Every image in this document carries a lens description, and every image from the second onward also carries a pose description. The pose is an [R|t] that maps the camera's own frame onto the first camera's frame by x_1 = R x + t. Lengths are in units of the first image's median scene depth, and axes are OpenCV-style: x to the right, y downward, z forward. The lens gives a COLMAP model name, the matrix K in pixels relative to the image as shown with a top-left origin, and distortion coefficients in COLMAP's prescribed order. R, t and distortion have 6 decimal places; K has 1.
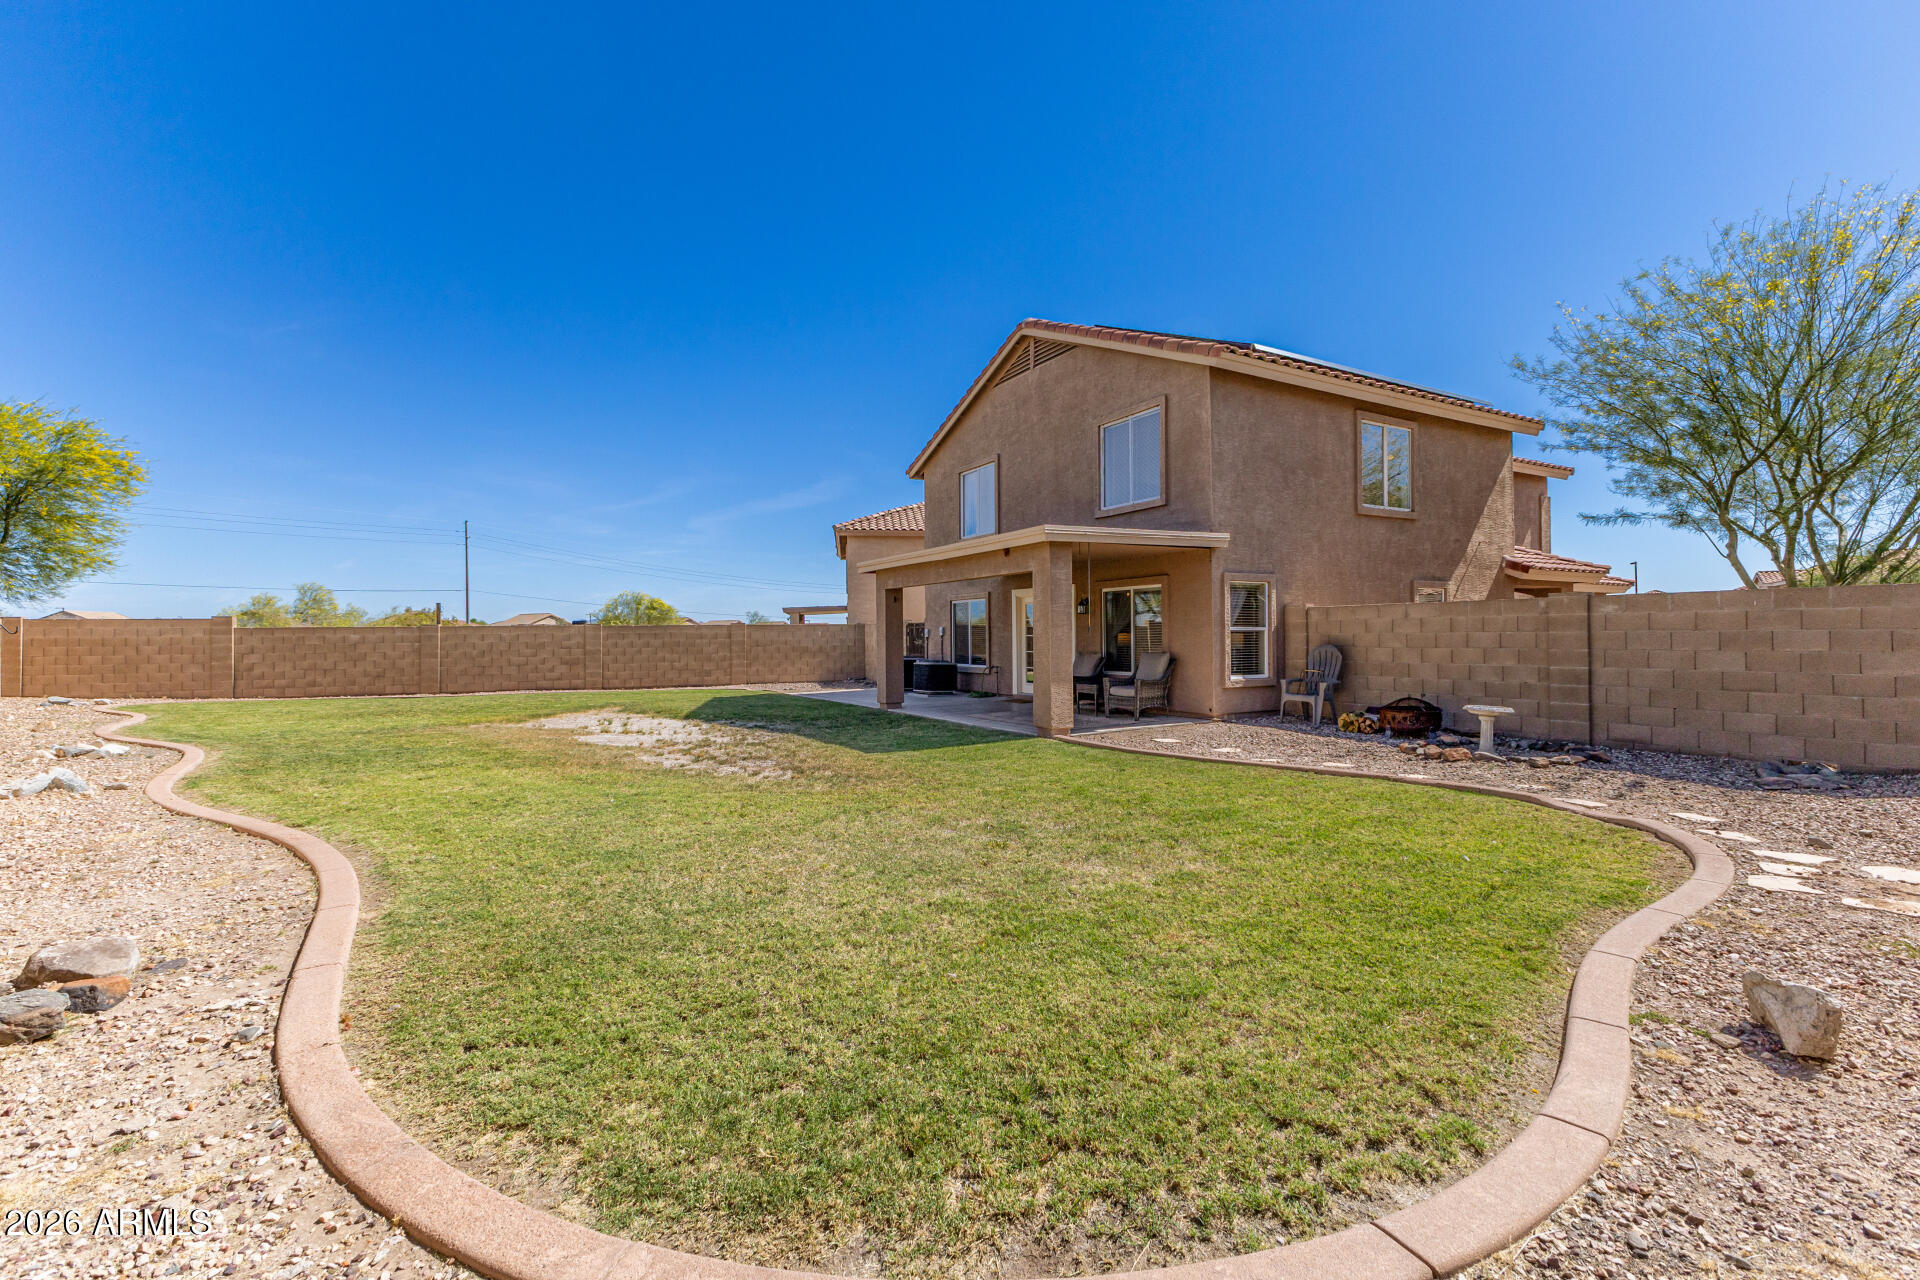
lens RADIAL K [[822.8, 0, 960.0], [0, 822.8, 640.0], [0, 0, 1]] dist [0.000676, 0.000286]
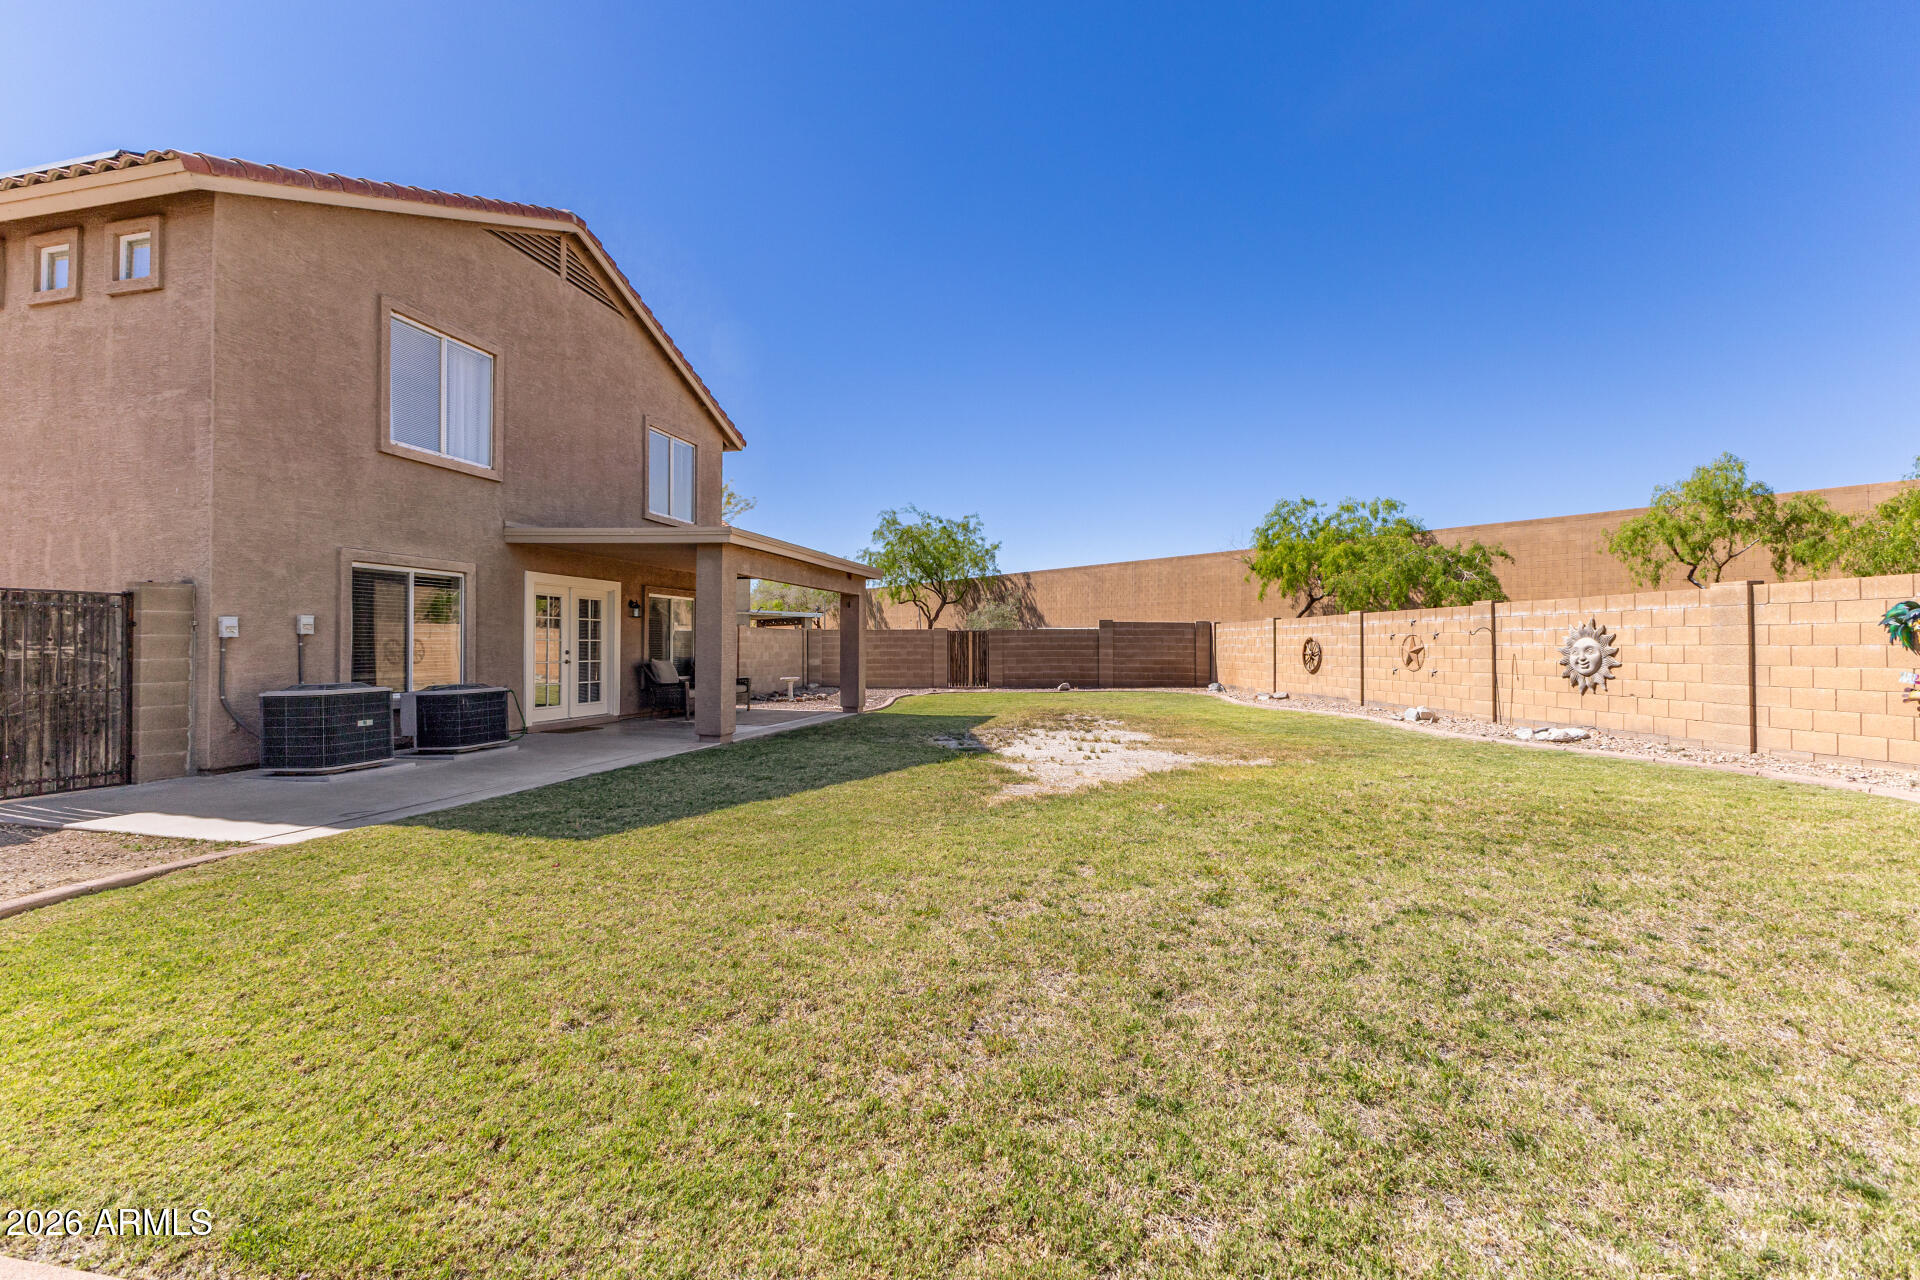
lens RADIAL K [[822.8, 0, 960.0], [0, 822.8, 640.0], [0, 0, 1]] dist [0.000676, 0.000286]
pose [[-0.717583, 0.012288, 0.696364, -0.551195], [0.007294, 0.999922, -0.010129, 0.005451], [-0.696434, -0.002189, -0.717617, 1.030736]]
